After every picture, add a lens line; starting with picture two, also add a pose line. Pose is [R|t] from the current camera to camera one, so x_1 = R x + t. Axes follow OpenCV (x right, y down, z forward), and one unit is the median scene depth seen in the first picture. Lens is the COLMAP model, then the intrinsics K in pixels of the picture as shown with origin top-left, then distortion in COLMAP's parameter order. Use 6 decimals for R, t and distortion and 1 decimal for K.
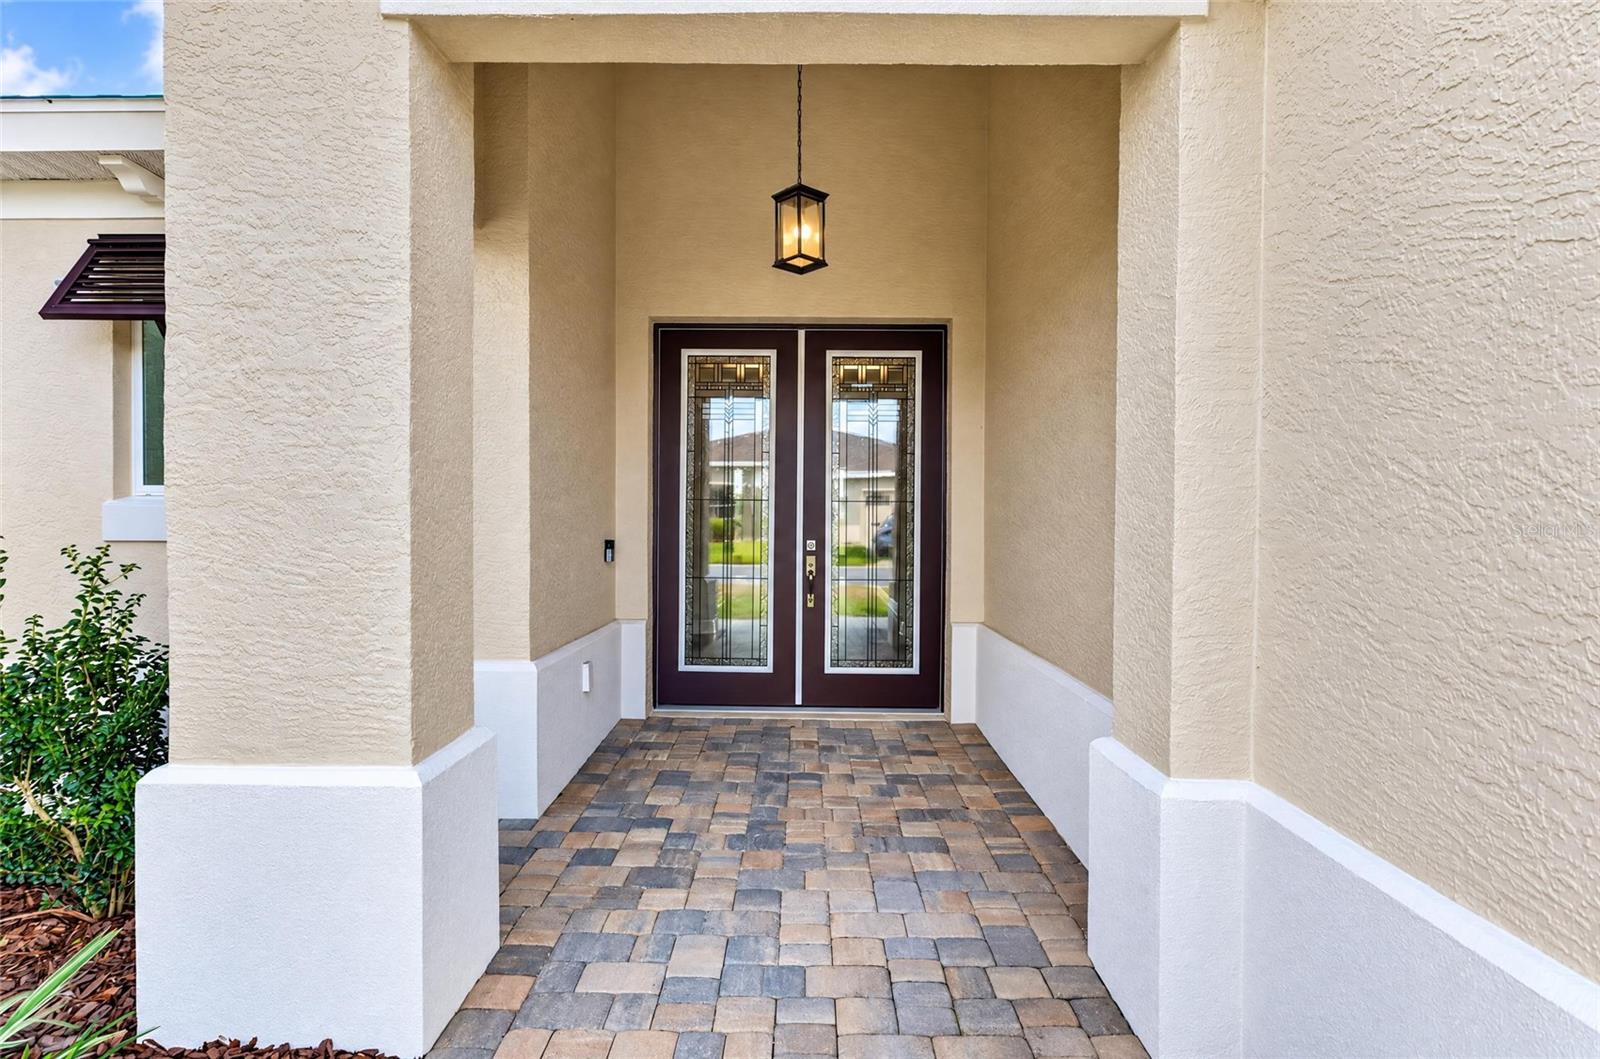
lens RADIAL K [[869.3, 0, 800.0], [0, 869.3, 529.5], [0, 0, 1]] dist [-0.000389, 0.000168]
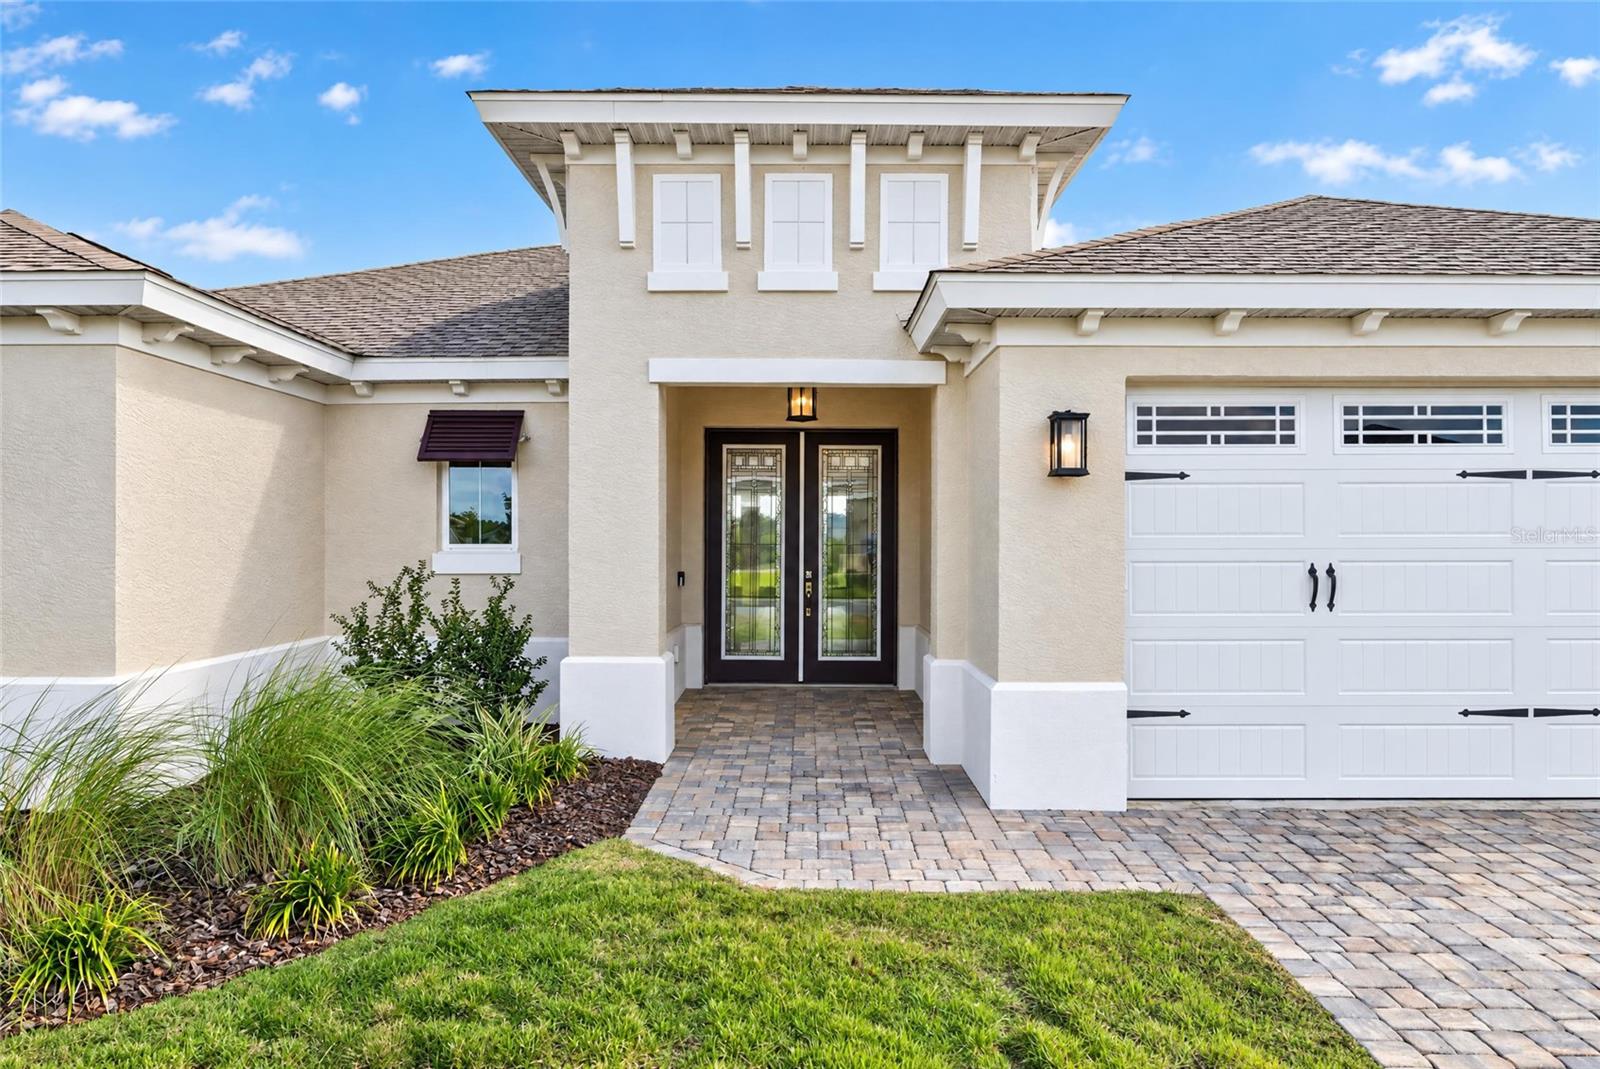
lens RADIAL K [[846.1, 0, 803.6], [0, 846.1, 525.3], [0, 0, 1]] dist [-0.002007, -0.000284]
pose [[0.999989, -0.001612, 0.004305, -0.002587], [0.001789, 0.999136, -0.041519, -0.007299], [-0.004234, 0.041527, 0.999128, -0.474559]]
